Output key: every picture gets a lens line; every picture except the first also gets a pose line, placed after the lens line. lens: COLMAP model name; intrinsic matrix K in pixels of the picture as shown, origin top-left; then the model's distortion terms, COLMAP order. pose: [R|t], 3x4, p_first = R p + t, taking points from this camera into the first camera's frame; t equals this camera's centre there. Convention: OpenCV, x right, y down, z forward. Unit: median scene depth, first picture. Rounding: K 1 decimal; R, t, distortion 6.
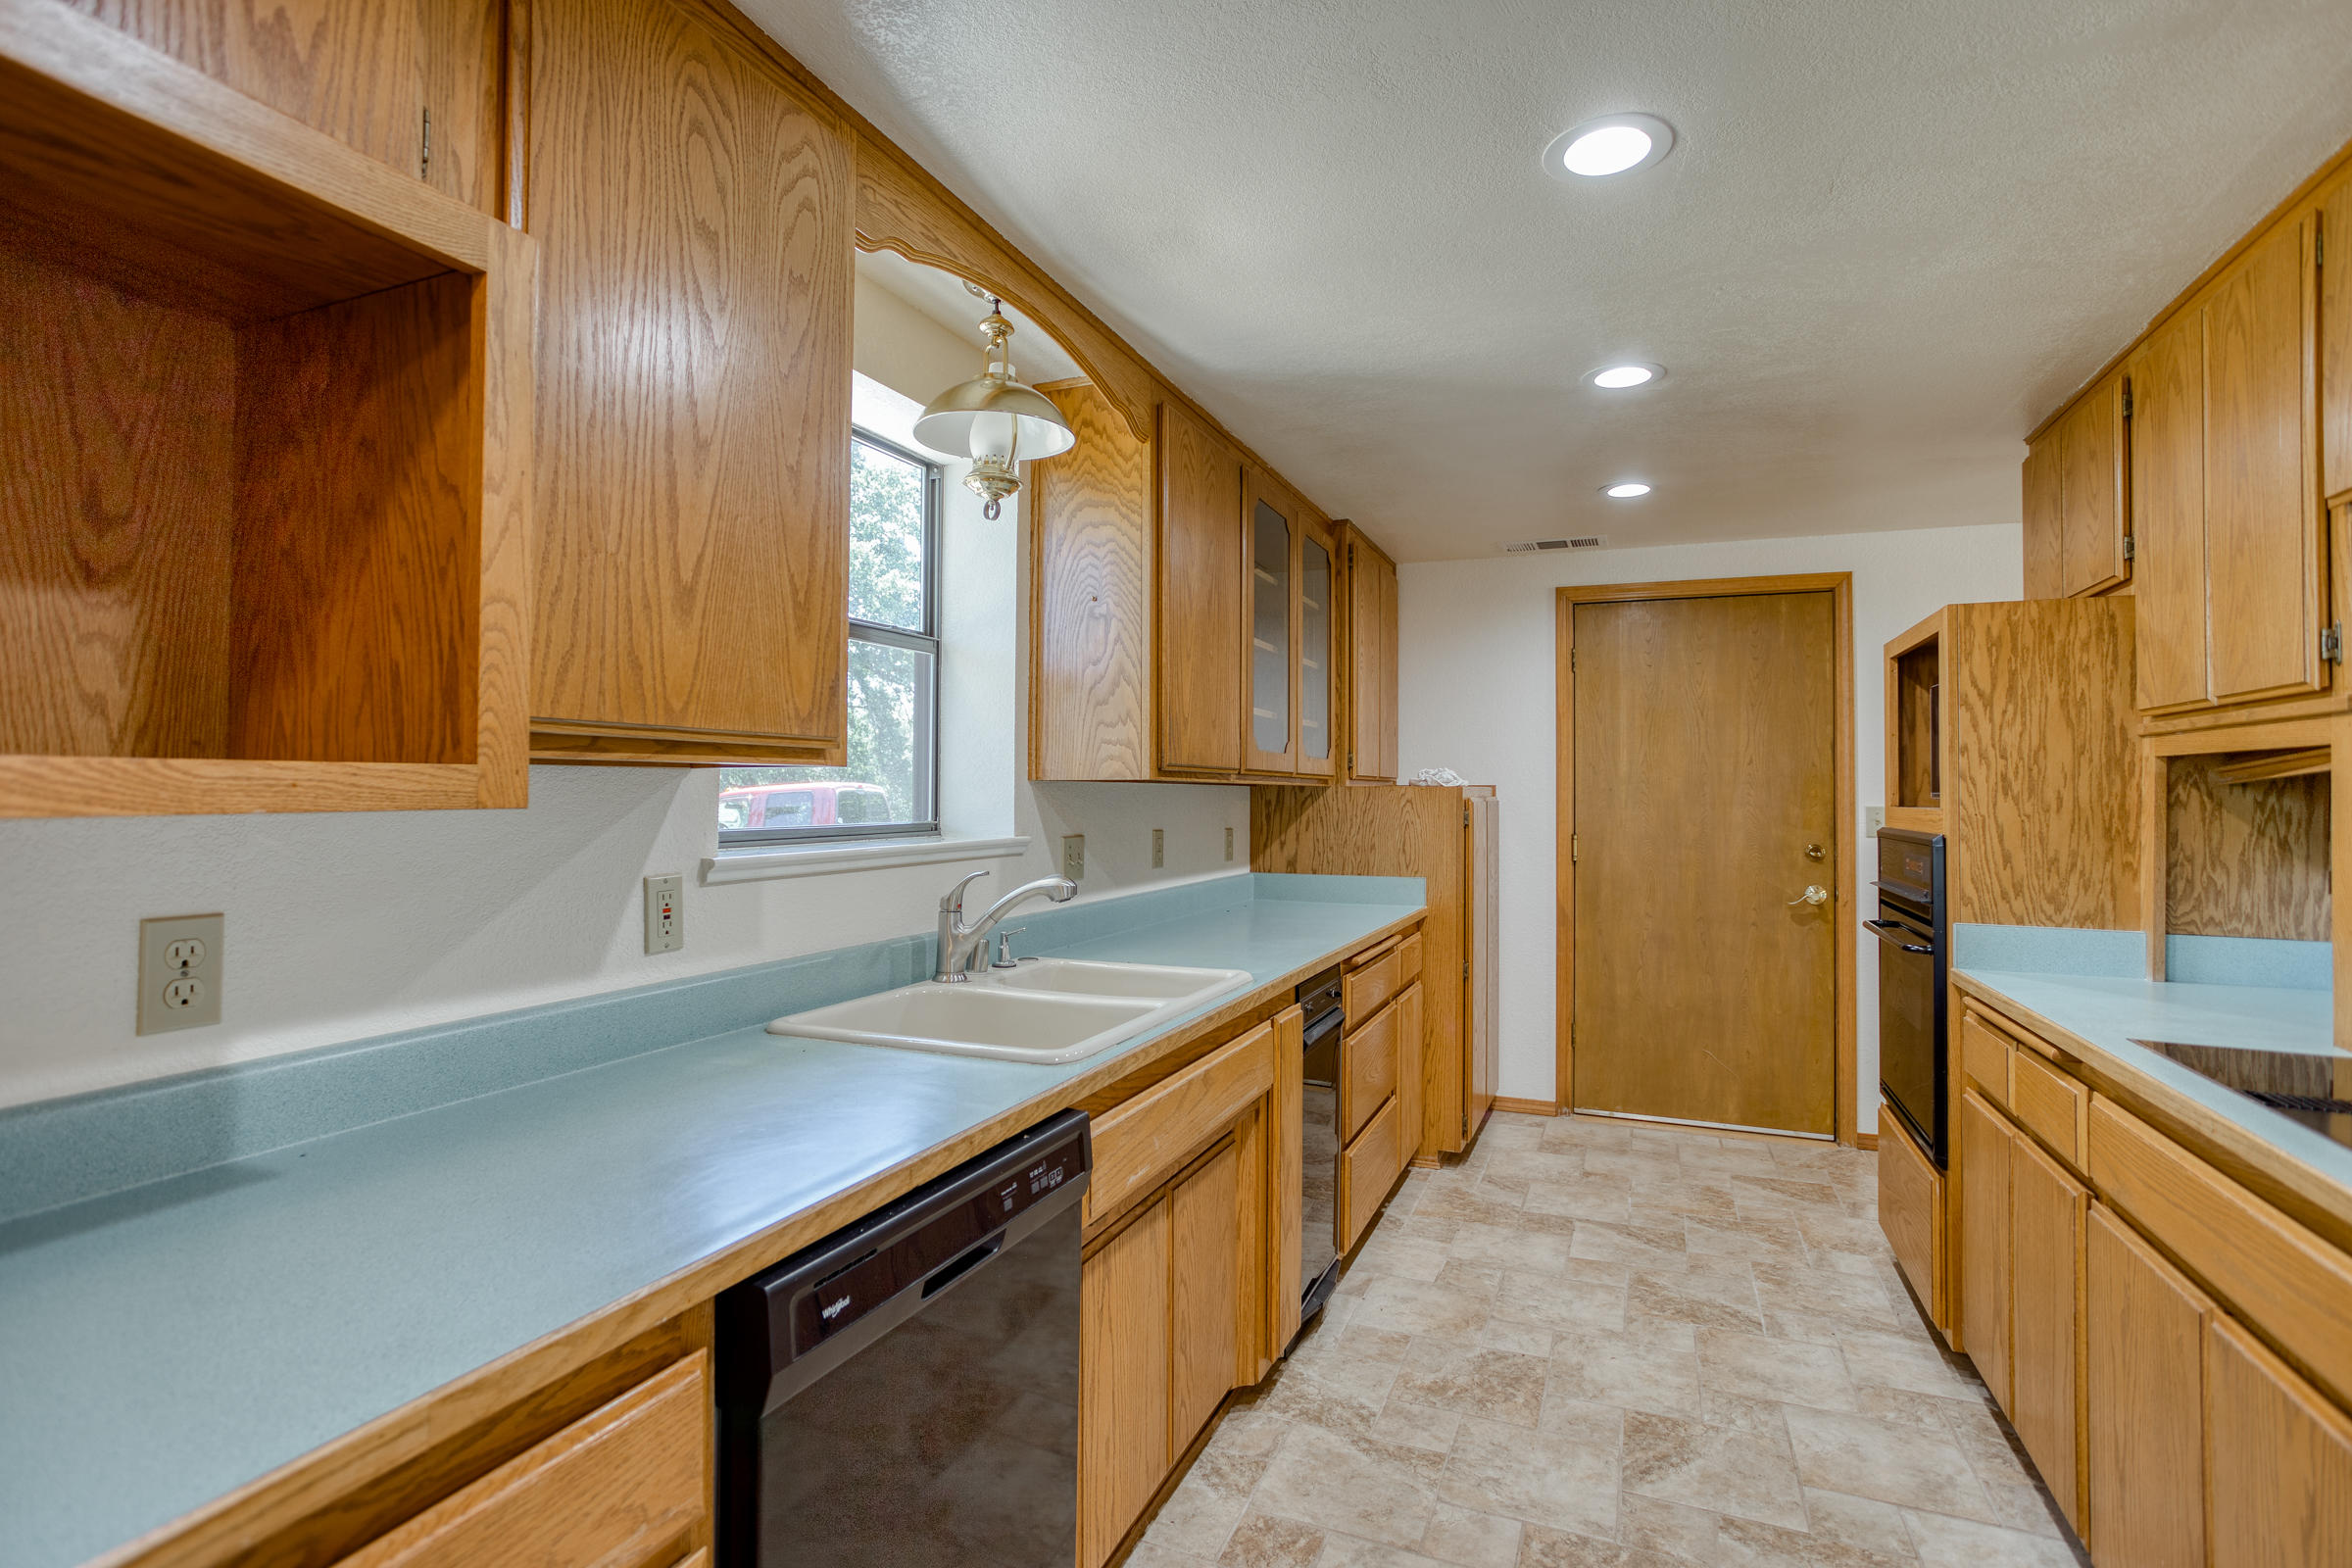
lens RADIAL K [[1147.8, 0, 1179.8], [0, 1147.8, 774.6], [0, 0, 1]] dist [-0.018909, 0.001977]
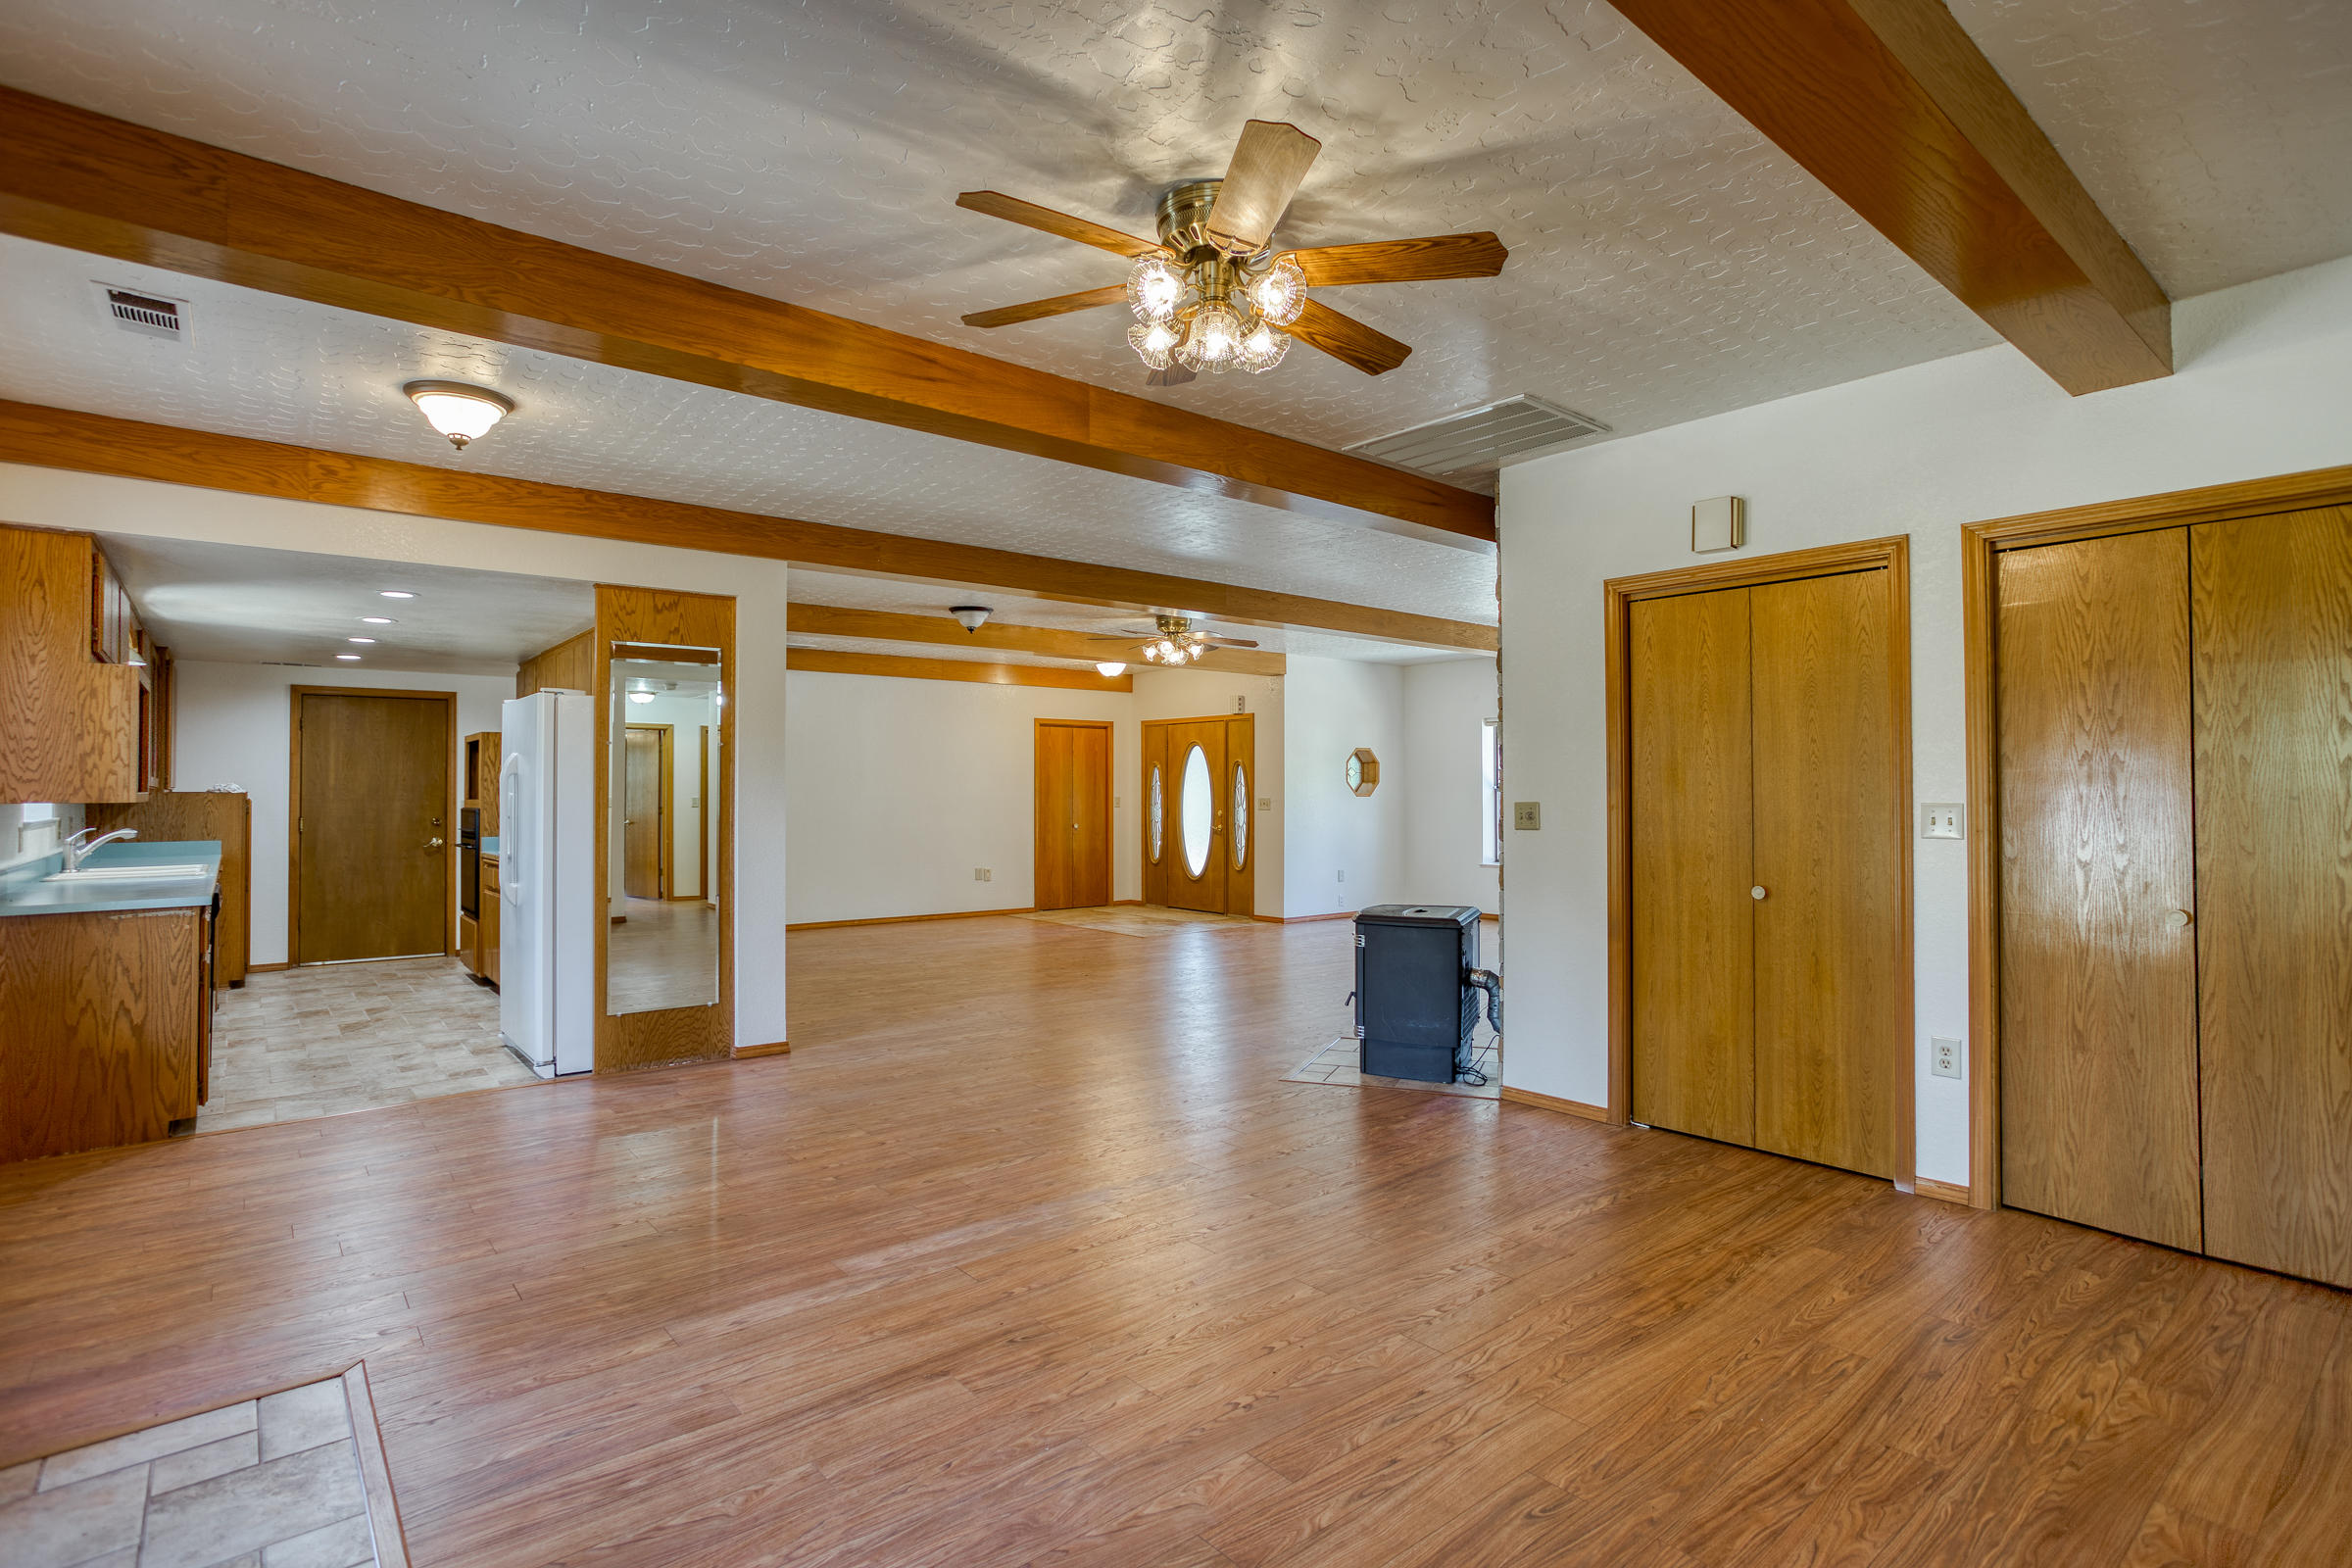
lens RADIAL K [[1147.8, 0, 1233.8], [0, 1147.8, 772.8], [0, 0, 1]] dist [-0.018909, 0.001977]
pose [[0.445252, 0.007410, 0.895375, -0.672263], [-0.006915, 0.999964, -0.004837, -0.023656], [-0.895378, -0.004038, 0.445288, -1.257948]]
